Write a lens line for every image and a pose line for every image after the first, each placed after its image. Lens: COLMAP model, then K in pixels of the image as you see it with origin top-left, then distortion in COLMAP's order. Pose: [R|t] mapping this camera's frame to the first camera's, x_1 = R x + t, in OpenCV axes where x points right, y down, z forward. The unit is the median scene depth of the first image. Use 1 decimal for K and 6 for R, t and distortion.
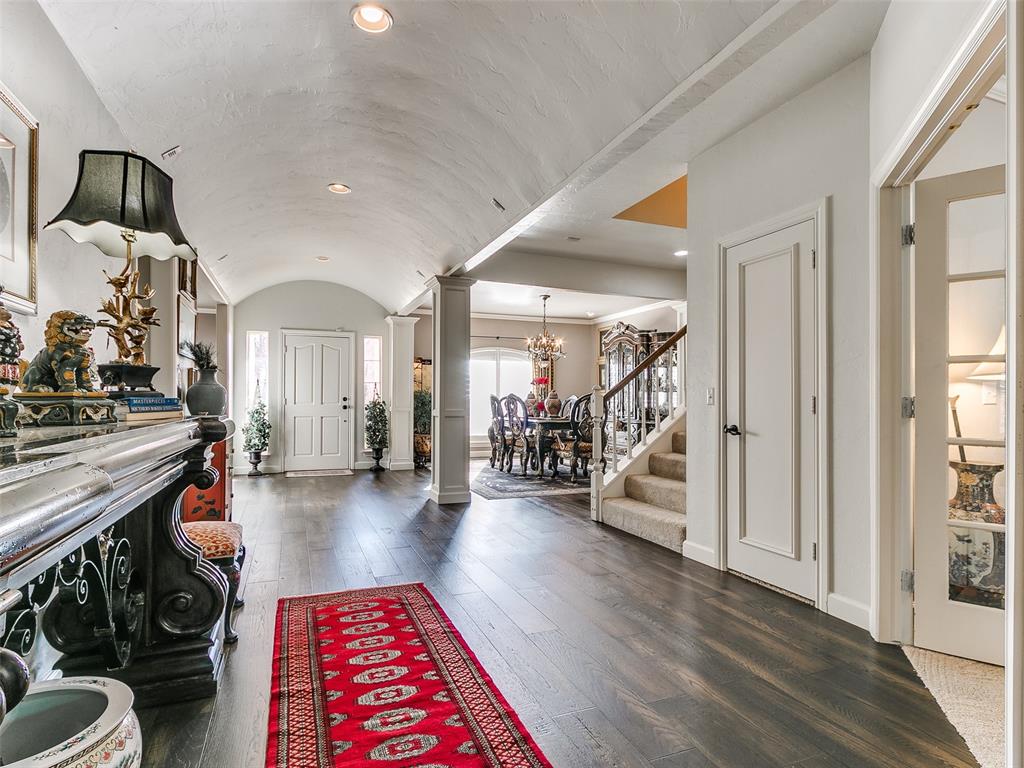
lens RADIAL K [[551.2, 0, 468.9], [0, 551.2, 388.9], [0, 0, 1]] dist [0.000875, 0.002711]
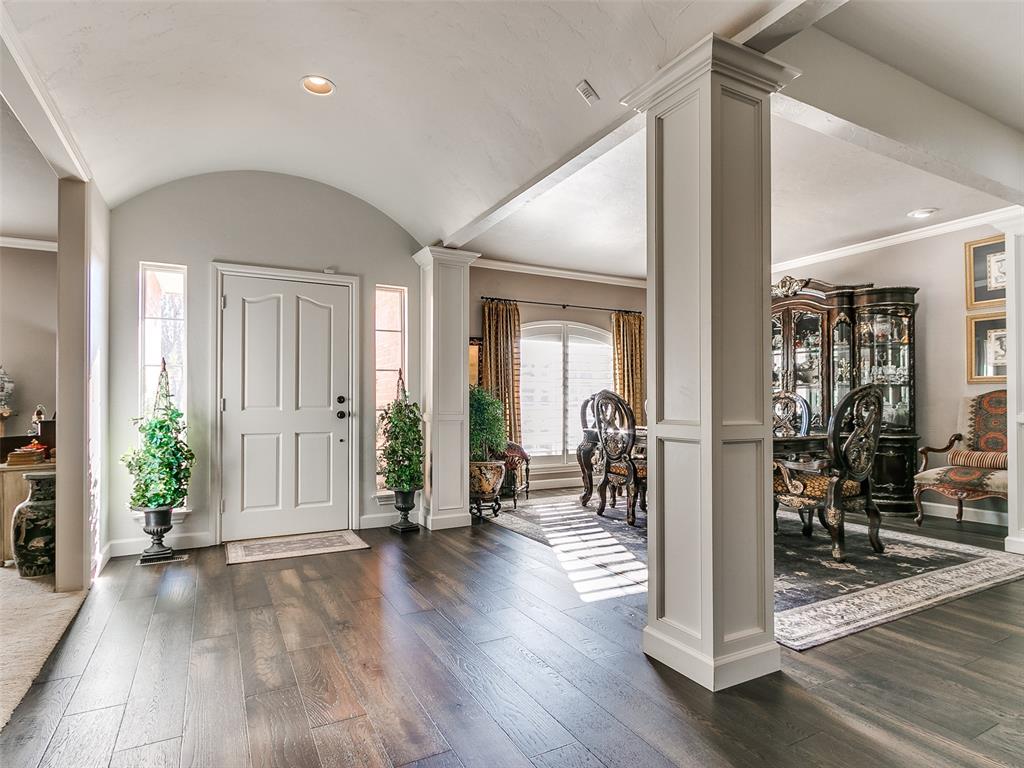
lens RADIAL K [[551.2, 0, 503.2], [0, 551.2, 392.6], [0, 0, 1]] dist [0.000875, 0.002711]
pose [[0.985720, -0.001911, 0.168384, -0.162951], [0.002154, 0.999997, -0.001261, 0.012836], [-0.168381, 0.001606, 0.985721, 0.451436]]
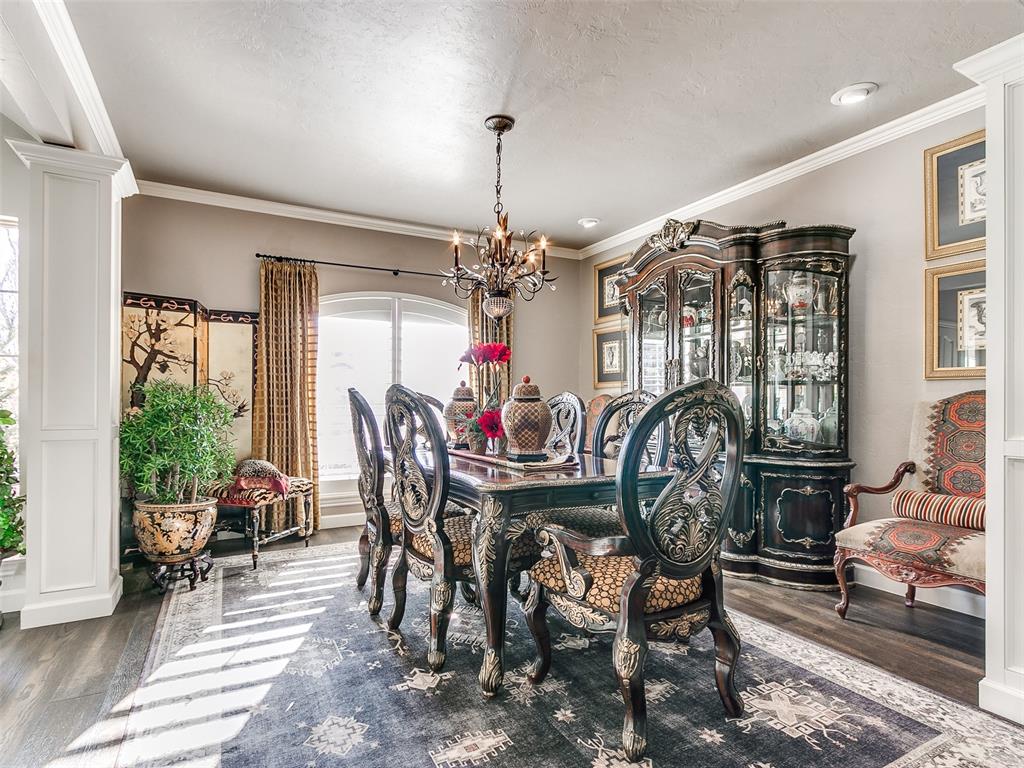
lens RADIAL K [[551.2, 0, 516.7], [0, 551.2, 393.8], [0, 0, 1]] dist [0.000875, 0.002711]
pose [[0.980922, -0.001231, 0.194398, 0.077280], [-0.000213, 0.999973, 0.007408, 0.010133], [-0.194402, -0.007309, 0.980895, 0.635360]]
